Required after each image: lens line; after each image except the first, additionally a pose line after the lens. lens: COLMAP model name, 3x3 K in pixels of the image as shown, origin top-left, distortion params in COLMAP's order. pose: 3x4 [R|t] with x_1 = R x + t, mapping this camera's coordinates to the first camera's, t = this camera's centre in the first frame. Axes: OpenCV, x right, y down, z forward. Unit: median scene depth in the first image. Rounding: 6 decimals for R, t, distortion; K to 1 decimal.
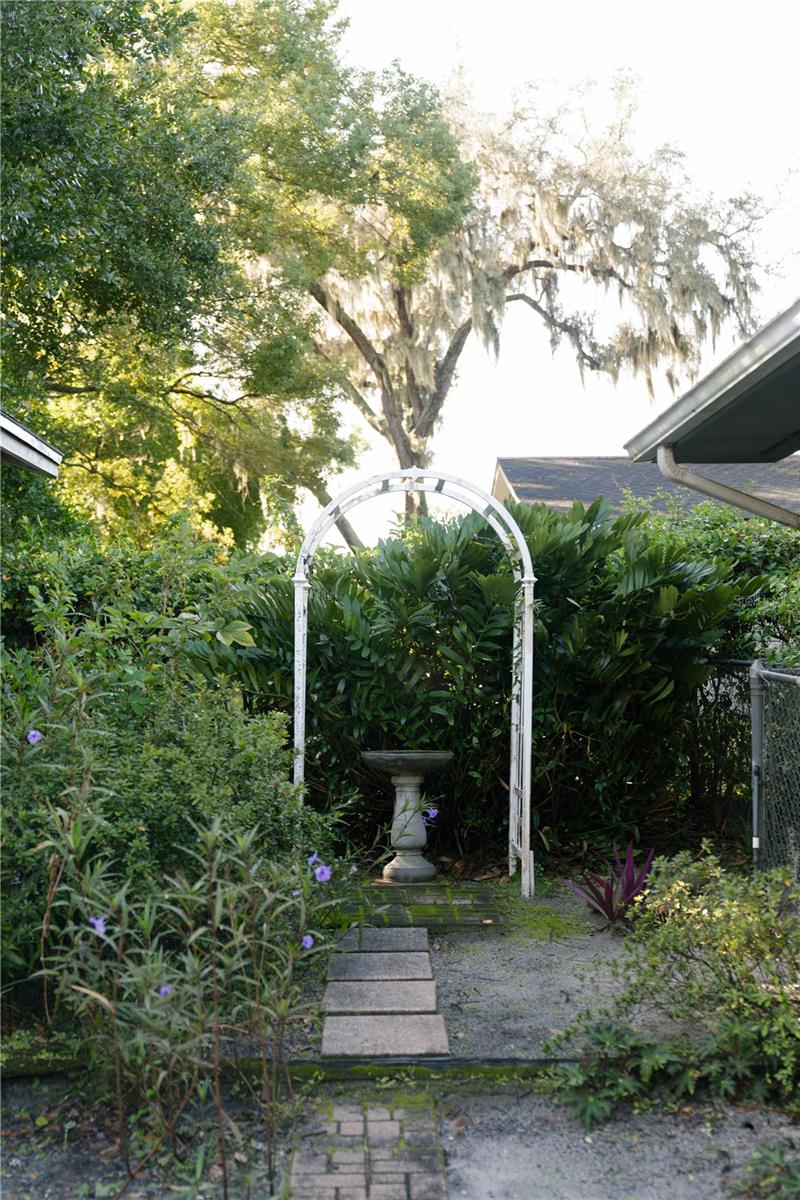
lens RADIAL K [[1391.1, 0, 400.0], [0, 1391.1, 600.0], [0, 0, 1]] dist [0.028562, 0.014376]
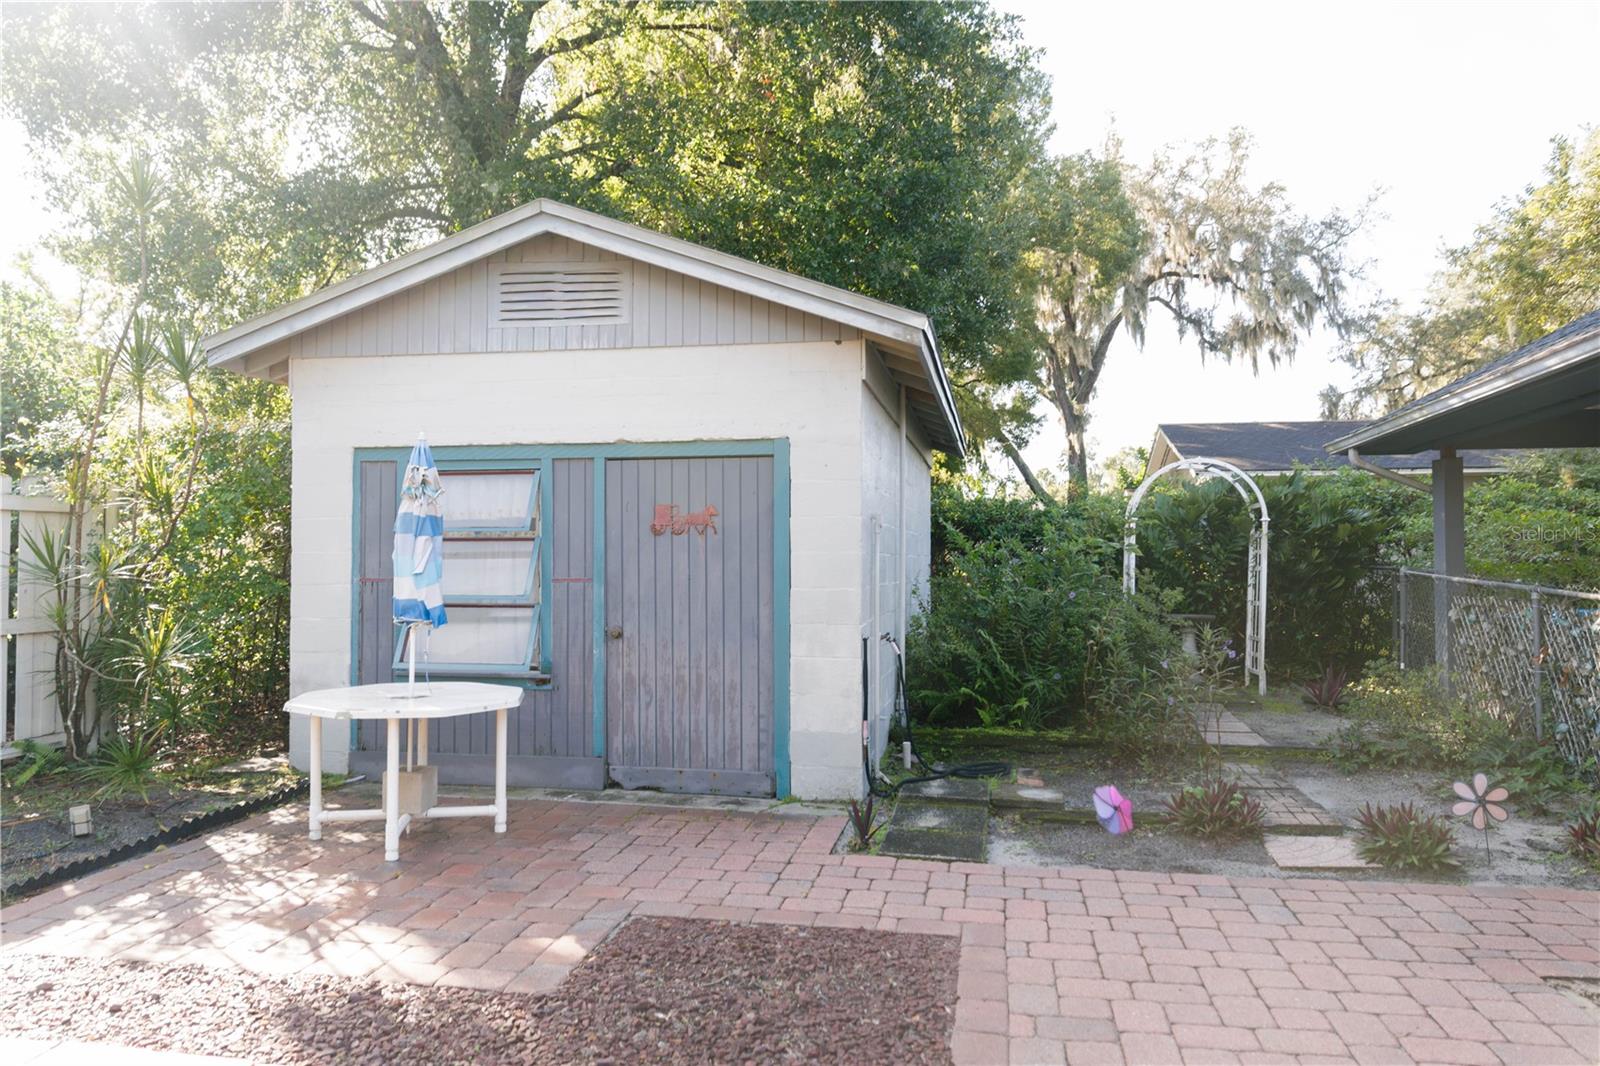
lens RADIAL K [[1086.5, 0, 802.6], [0, 1086.5, 535.5], [0, 0, 1]] dist [-0.035360, 0.025377]
pose [[0.981184, 0.007298, -0.192939, -0.047944], [-0.004282, 0.999862, 0.016046, -0.002986], [0.193030, -0.014918, 0.981080, -0.103650]]
